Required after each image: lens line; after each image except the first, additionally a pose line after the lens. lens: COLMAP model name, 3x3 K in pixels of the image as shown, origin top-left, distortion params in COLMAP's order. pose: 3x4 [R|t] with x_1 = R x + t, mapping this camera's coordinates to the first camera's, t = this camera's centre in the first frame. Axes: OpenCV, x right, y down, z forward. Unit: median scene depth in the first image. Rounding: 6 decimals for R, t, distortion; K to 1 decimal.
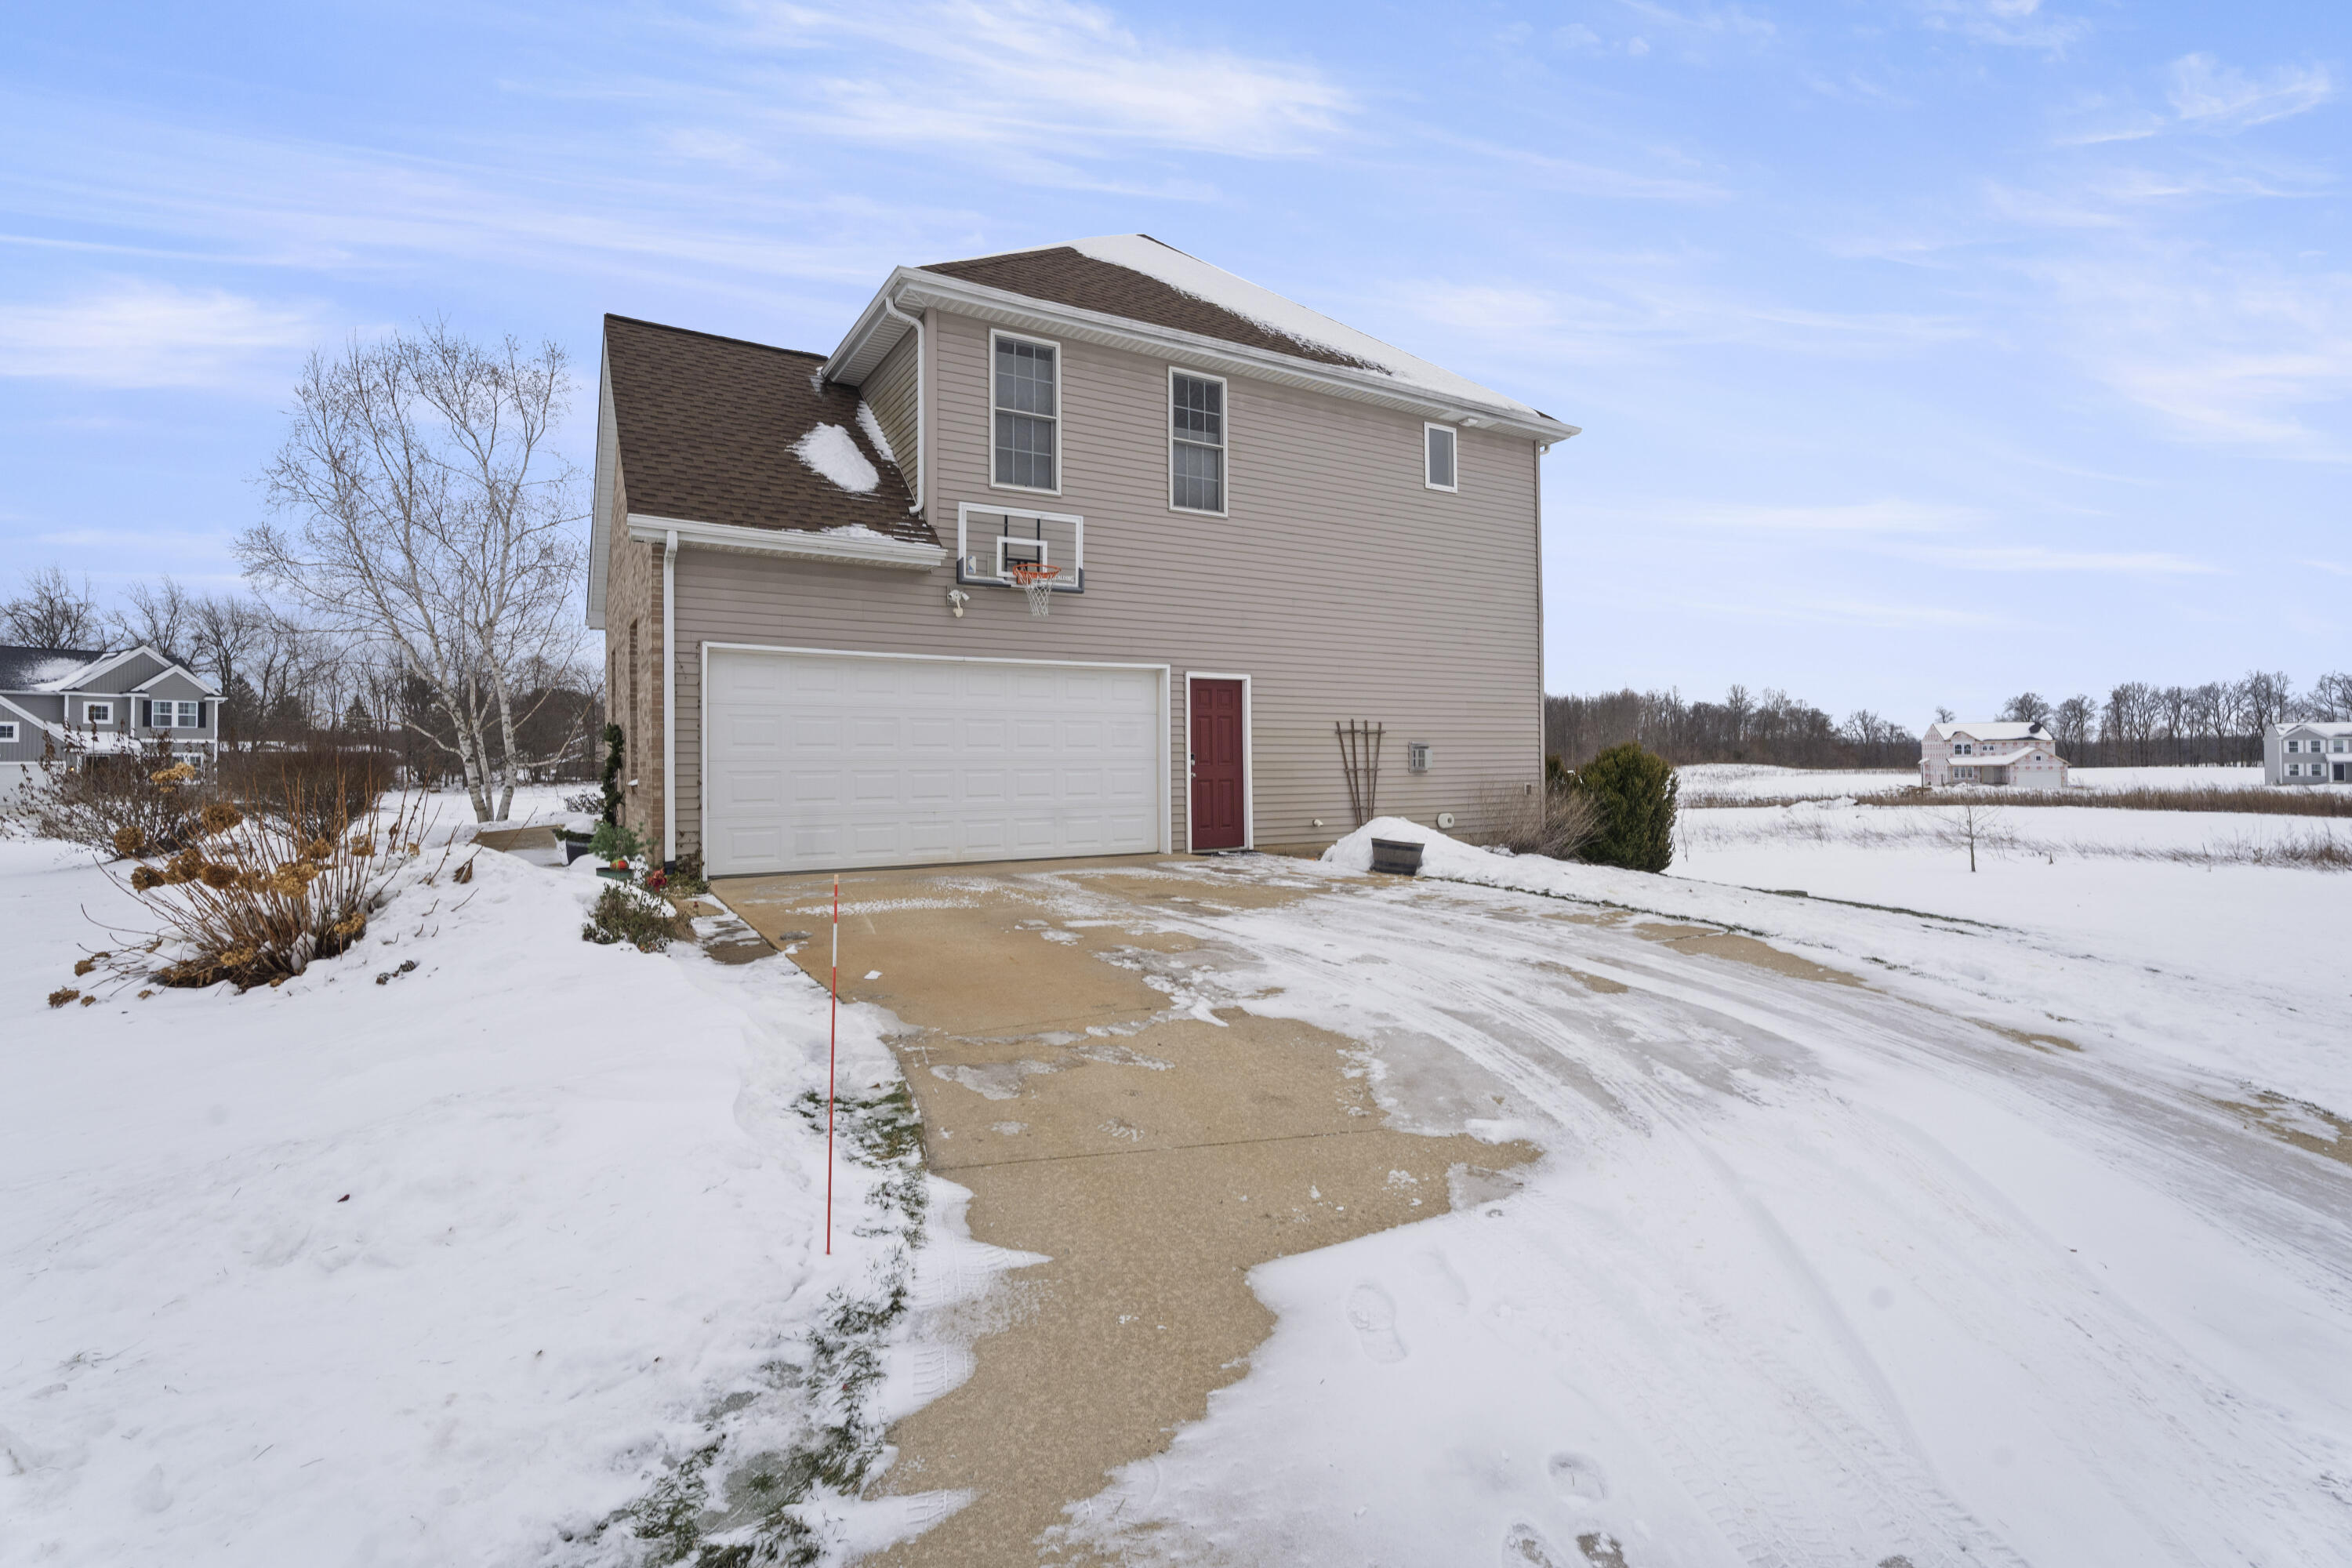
lens RADIAL K [[1064.0, 0, 1185.7], [0, 1064.0, 775.3], [0, 0, 1]] dist [0.000006, 0.000060]
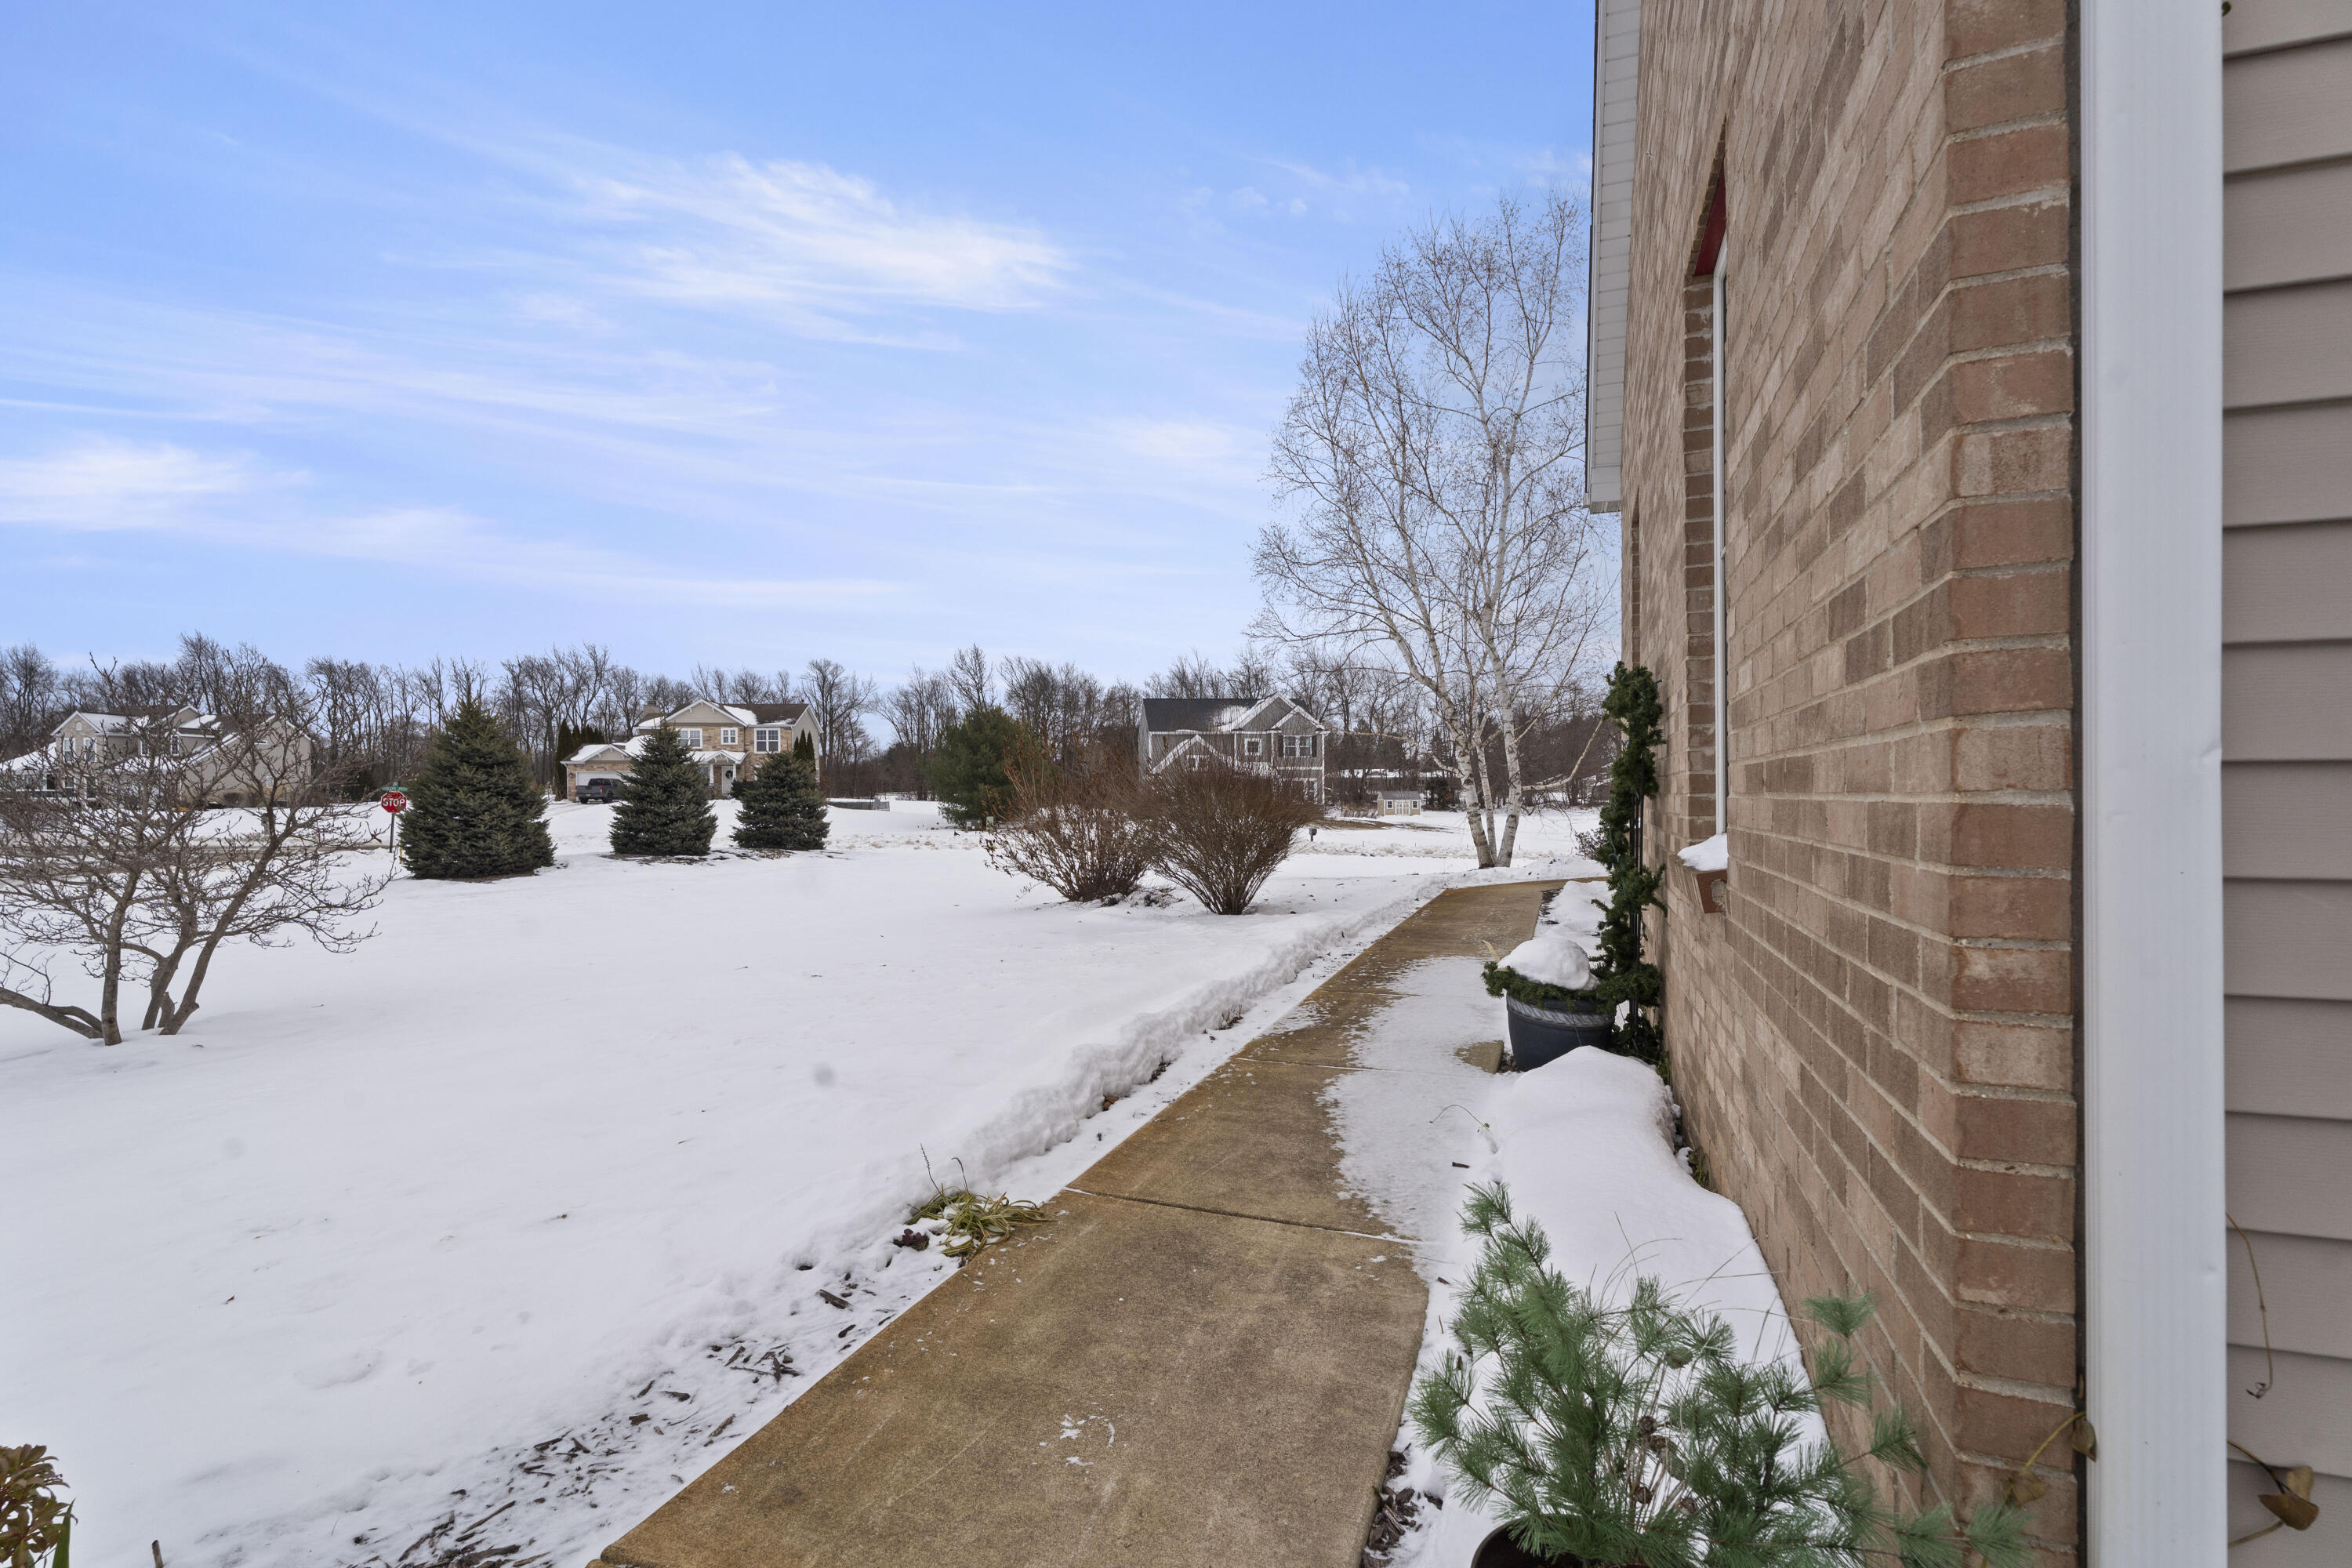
lens RADIAL K [[1064.0, 0, 1185.7], [0, 1064.0, 775.3], [0, 0, 1]] dist [0.000006, 0.000060]
pose [[0.622019, -0.009588, -0.782944, -0.185881], [-0.007448, 0.999807, -0.018160, -0.002881], [0.782967, 0.017128, 0.621827, 0.348898]]
